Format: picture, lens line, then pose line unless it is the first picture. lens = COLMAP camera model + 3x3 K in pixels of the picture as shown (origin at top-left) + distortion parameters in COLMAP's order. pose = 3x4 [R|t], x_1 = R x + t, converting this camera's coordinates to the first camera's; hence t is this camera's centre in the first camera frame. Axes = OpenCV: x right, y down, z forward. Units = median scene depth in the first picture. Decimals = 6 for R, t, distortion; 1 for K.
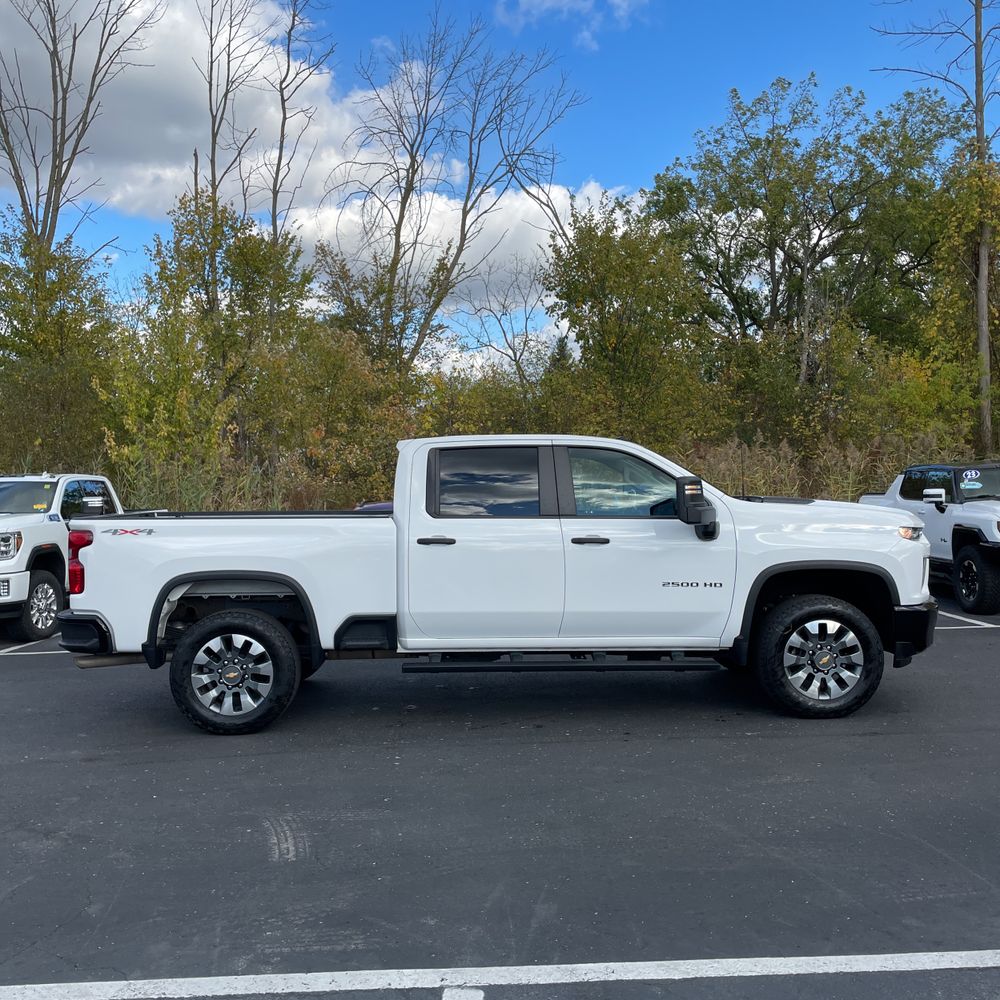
lens RADIAL K [[1022.8, 0, 499.3], [0, 1022.8, 492.9], [0, 0, 1]] dist [0.023462, 0.000000]
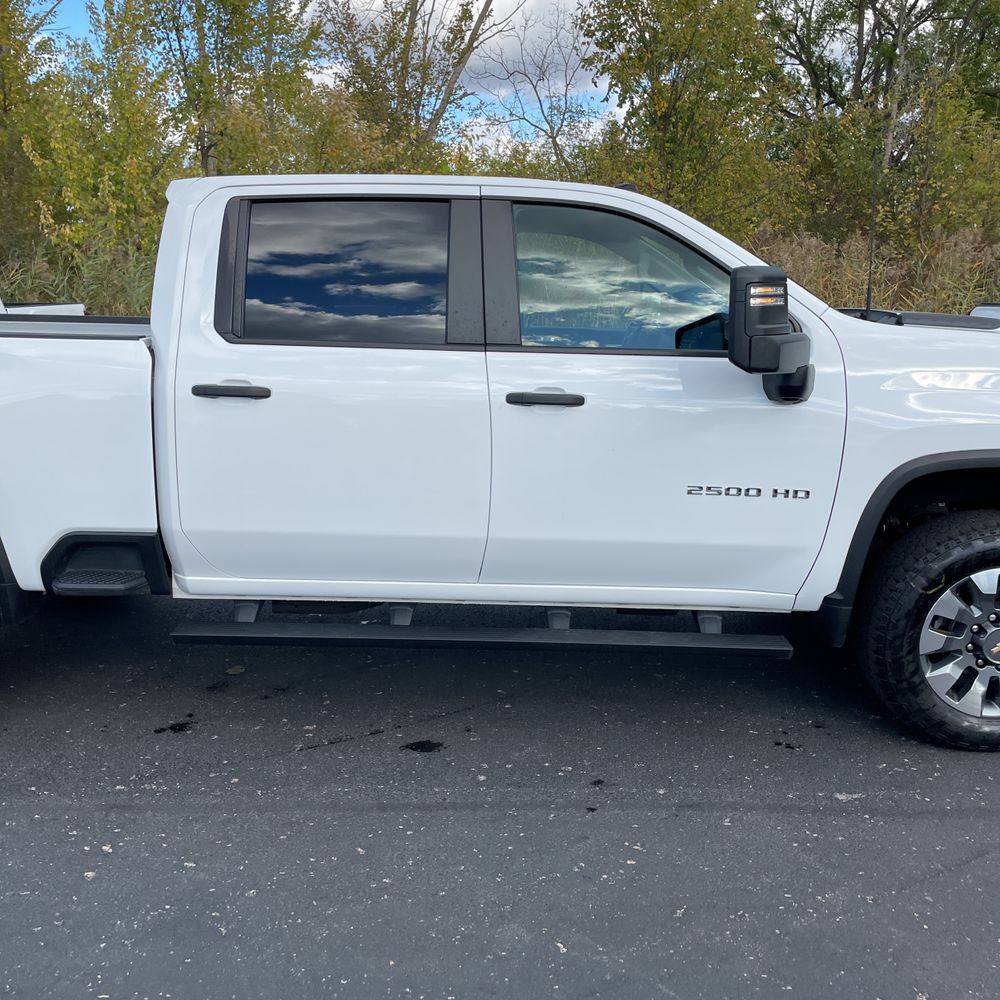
lens RADIAL K [[1022.8, 0, 499.3], [0, 1022.8, 500.1], [0, 0, 1]] dist [0.023462, 0.000000]
pose [[0.998714, 0.031002, -0.040118, 0.085734], [-0.022410, 0.979699, 0.199218, -0.002578], [0.045480, -0.198062, 0.979134, 0.495601]]
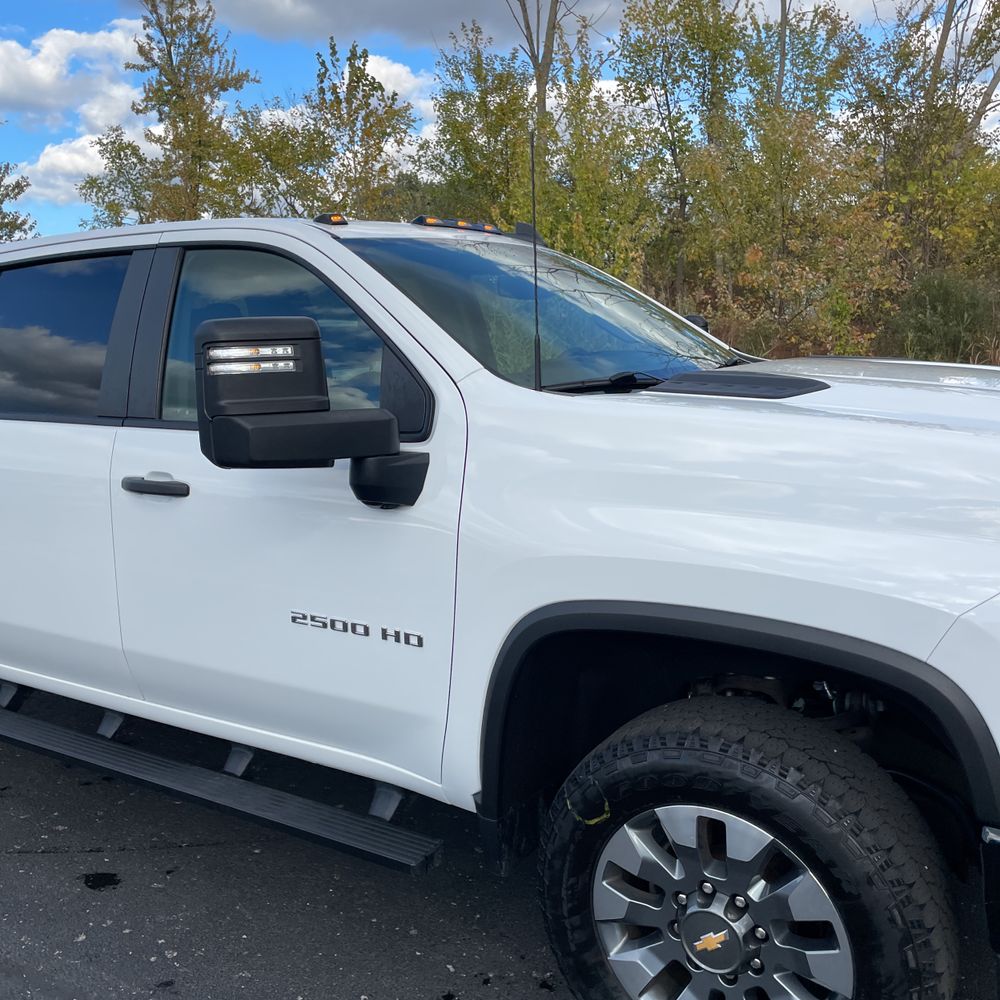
lens RADIAL K [[1022.8, 0, 517.5], [0, 1022.8, 492.3], [0, 0, 1]] dist [0.023462, 0.000000]
pose [[0.835448, 0.070368, -0.545045, 0.411585], [0.019163, 0.987436, 0.156855, -0.010287], [0.549235, -0.141489, 0.823603, 0.728372]]
